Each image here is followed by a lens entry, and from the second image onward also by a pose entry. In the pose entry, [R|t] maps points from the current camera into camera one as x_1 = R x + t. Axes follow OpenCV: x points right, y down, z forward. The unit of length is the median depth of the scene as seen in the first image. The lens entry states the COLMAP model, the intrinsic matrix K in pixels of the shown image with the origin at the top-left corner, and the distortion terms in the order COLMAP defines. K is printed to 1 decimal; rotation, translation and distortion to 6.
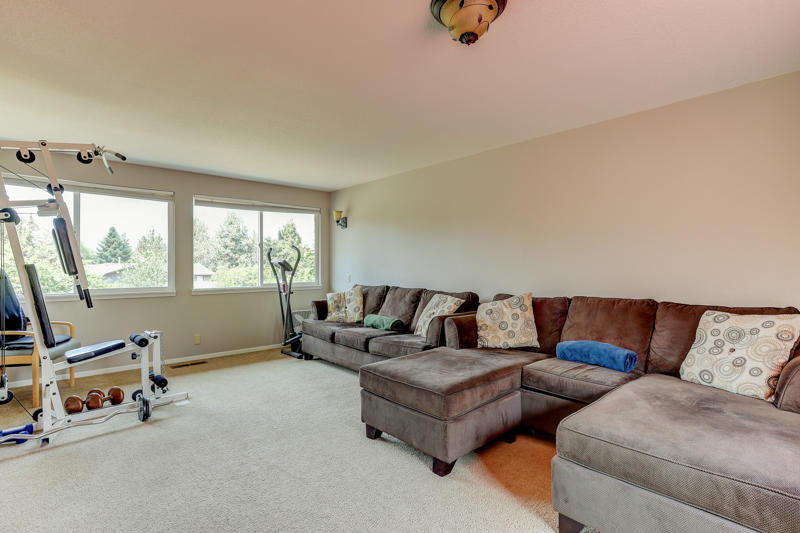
lens RADIAL K [[394.7, 0, 405.2], [0, 394.7, 266.5], [0, 0, 1]] dist [-0.046781, 0.041386]
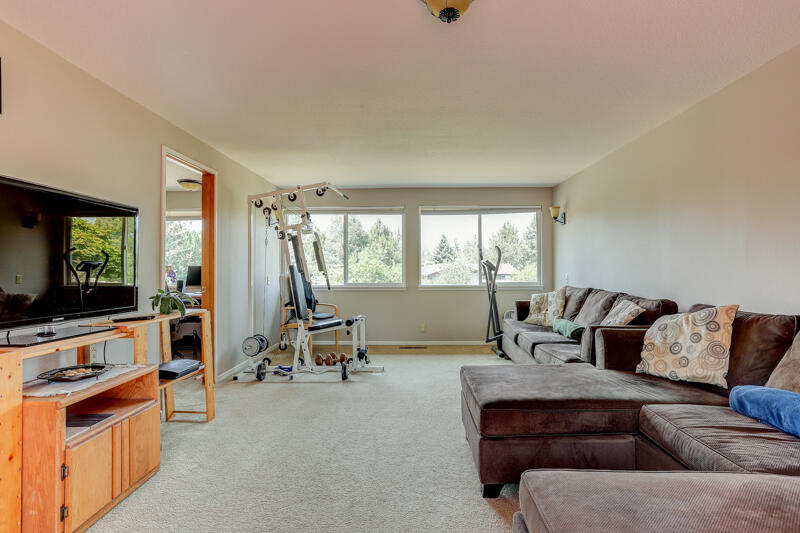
lens RADIAL K [[394.7, 0, 405.2], [0, 394.7, 266.5], [0, 0, 1]] dist [-0.046781, 0.041386]
pose [[0.717039, -0.001866, -0.697031, 0.301835], [0.002449, 0.999997, -0.000157, 0.000352], [0.697029, -0.001594, 0.717041, 0.113532]]
